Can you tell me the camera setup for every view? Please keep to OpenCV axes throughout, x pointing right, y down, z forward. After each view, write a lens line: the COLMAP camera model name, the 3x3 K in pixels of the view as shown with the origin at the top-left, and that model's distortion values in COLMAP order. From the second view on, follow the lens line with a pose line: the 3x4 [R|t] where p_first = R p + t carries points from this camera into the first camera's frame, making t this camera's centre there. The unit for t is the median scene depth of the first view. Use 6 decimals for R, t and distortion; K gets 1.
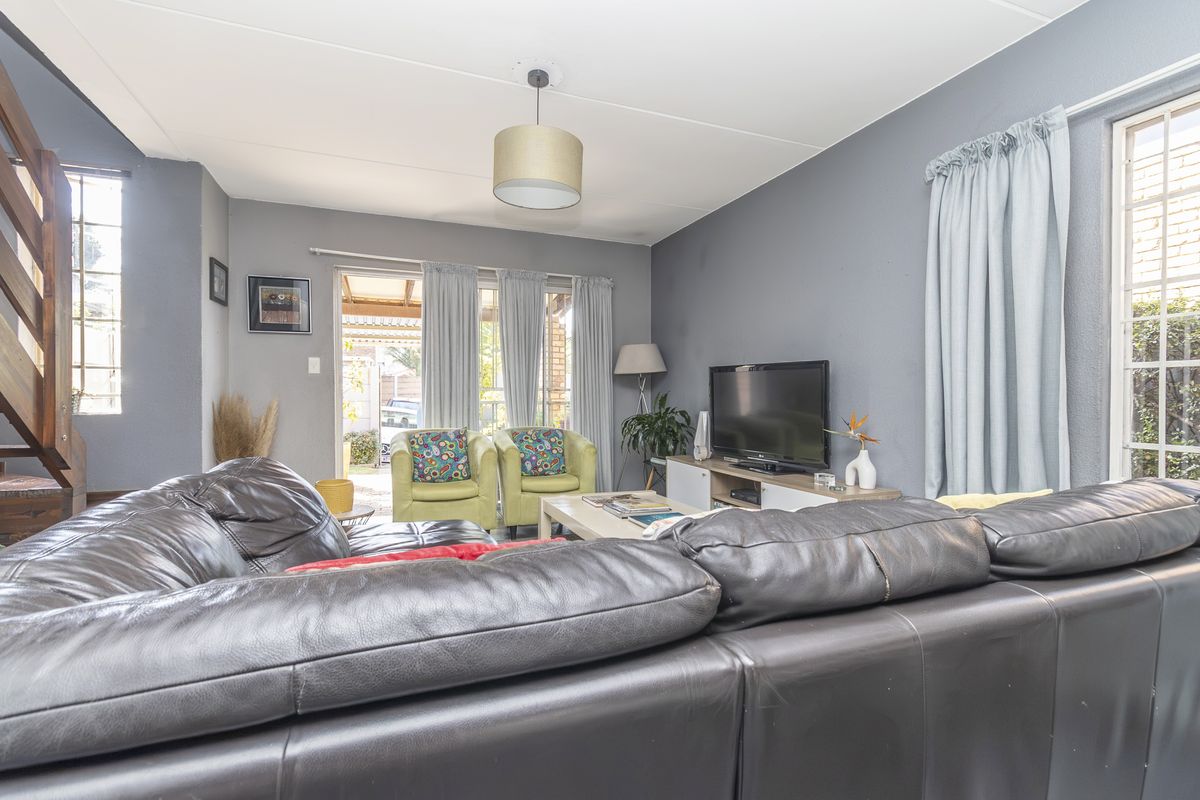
lens RADIAL K [[553.3, 0, 597.8], [0, 553.3, 404.0], [0, 0, 1]] dist [-0.017262, -0.000577]
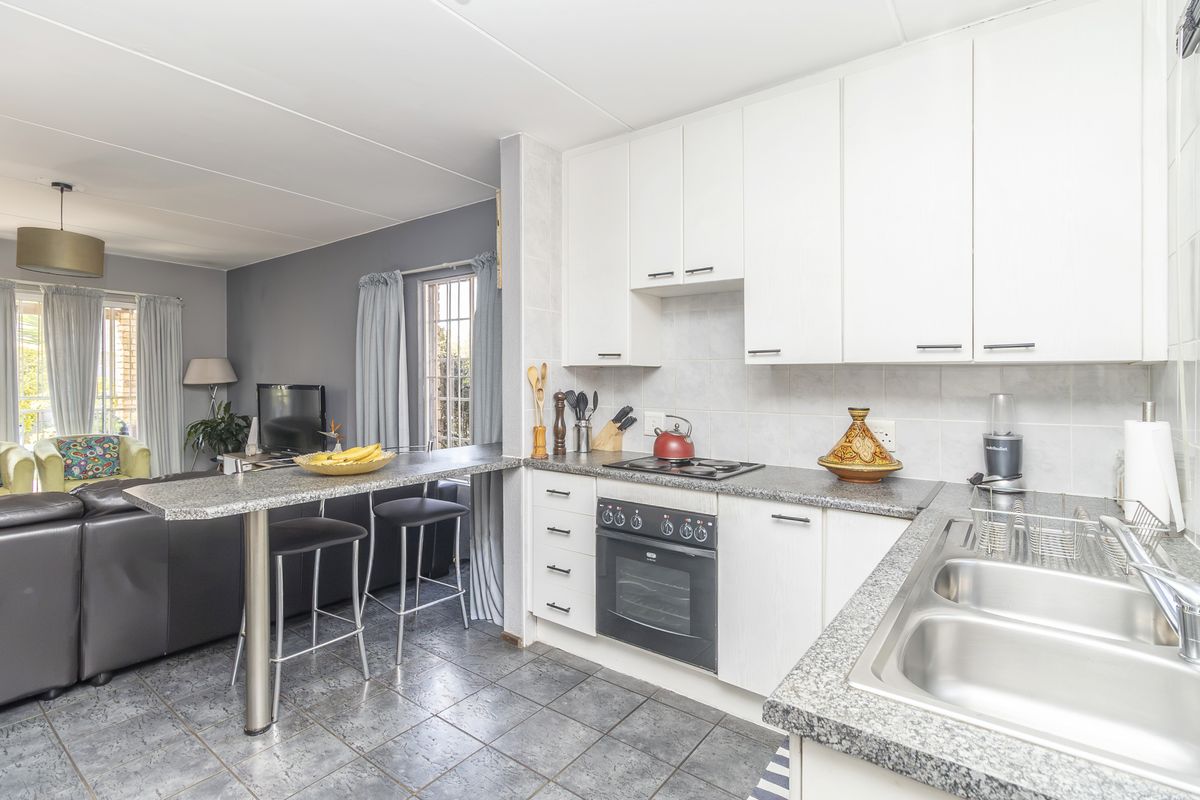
lens RADIAL K [[553.3, 0, 608.2], [0, 553.3, 393.5], [0, 0, 1]] dist [-0.017262, -0.000577]
pose [[0.839083, -0.006135, 0.543968, 0.175168], [-0.000094, 0.999935, 0.011423, -0.054797], [-0.544003, -0.009636, 0.839028, -0.490470]]
